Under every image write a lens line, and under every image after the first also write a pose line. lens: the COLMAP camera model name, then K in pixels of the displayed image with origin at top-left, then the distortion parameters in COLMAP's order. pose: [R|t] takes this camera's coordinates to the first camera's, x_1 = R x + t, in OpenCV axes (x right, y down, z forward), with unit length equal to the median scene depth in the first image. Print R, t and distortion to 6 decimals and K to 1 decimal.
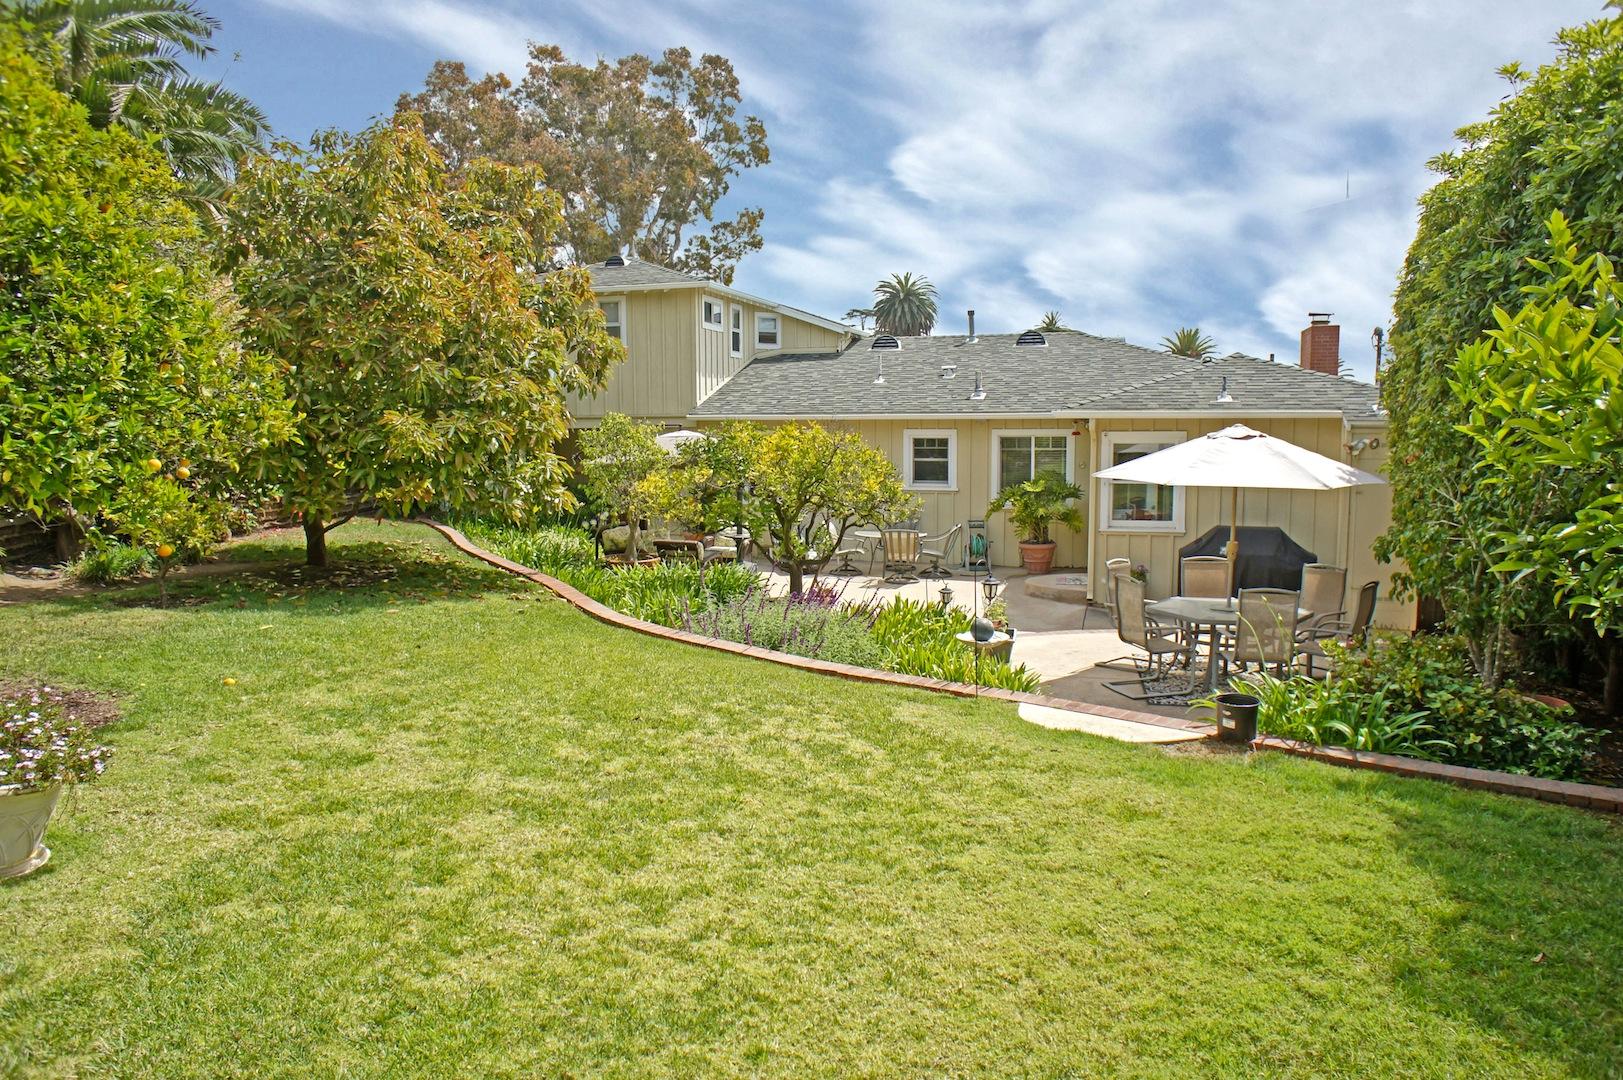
lens RADIAL K [[1095.7, 0, 803.2], [0, 1095.7, 516.3], [0, 0, 1]] dist [-0.020098, 0.000471]
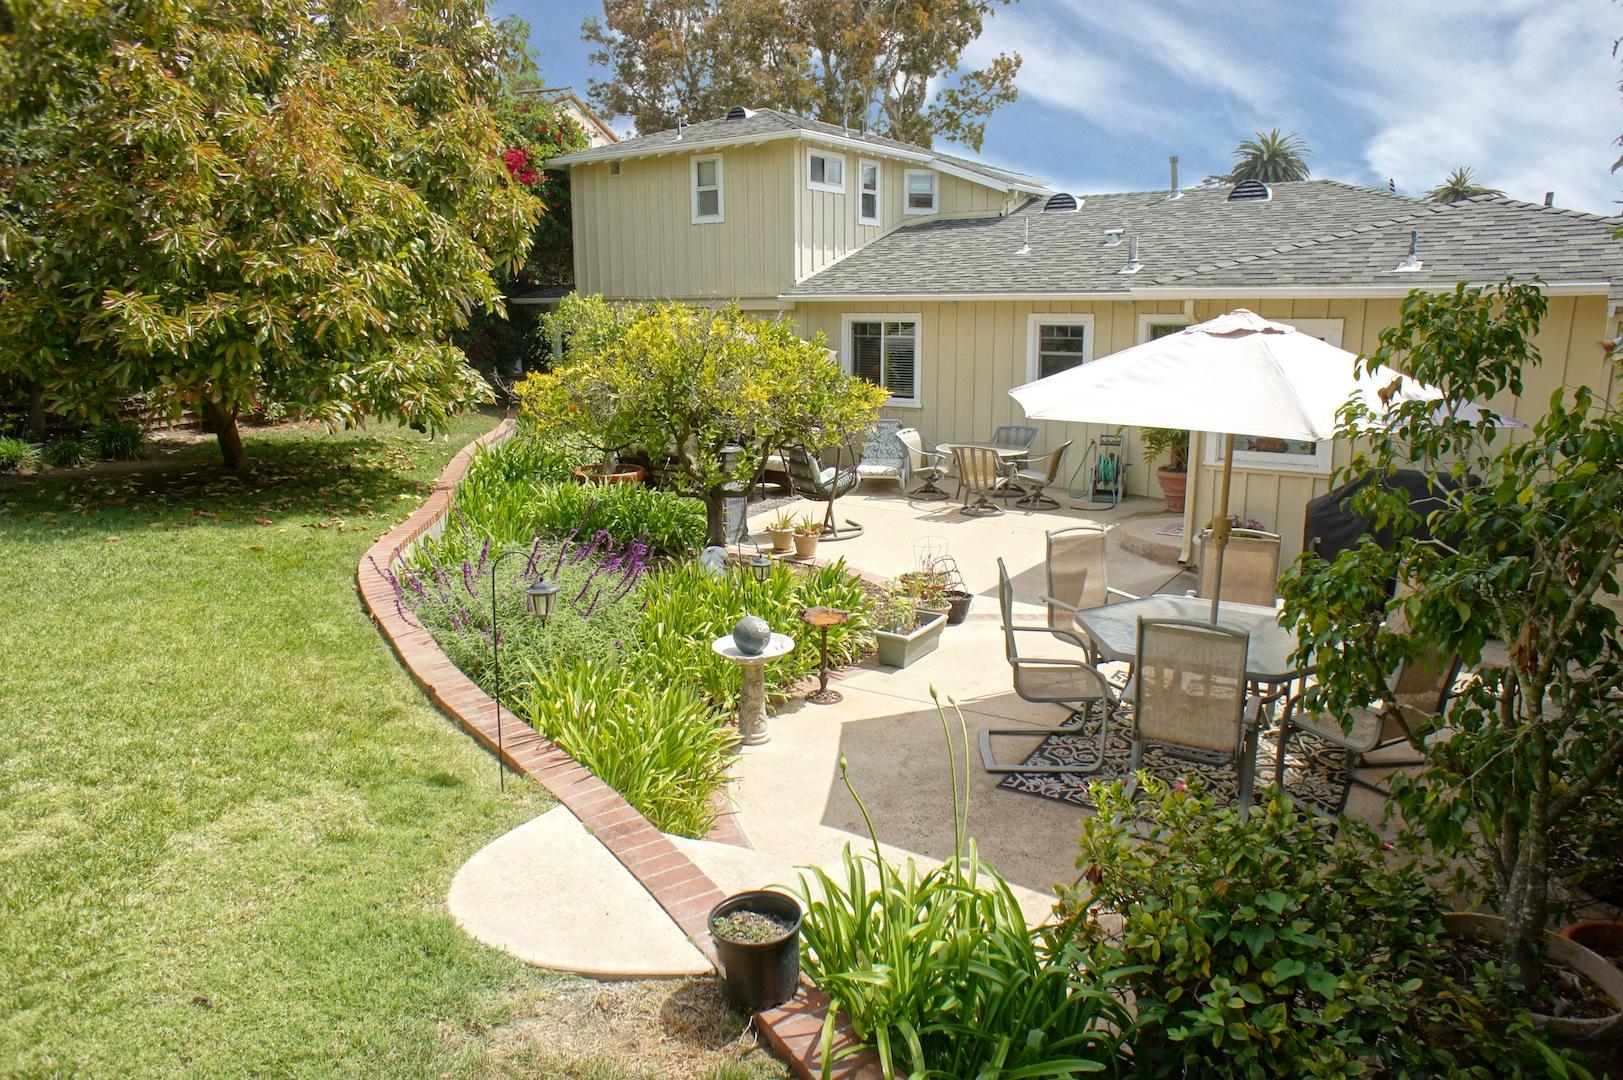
lens RADIAL K [[1114.3, 0, 741.2], [0, 1114.3, 540.7], [0, 0, 1]] dist [-0.056572, 0.073724]
pose [[0.943341, 0.068136, -0.324754, 0.149052], [-0.027172, 0.991266, 0.129045, -0.014124], [0.330710, -0.112910, 0.936954, 0.160813]]
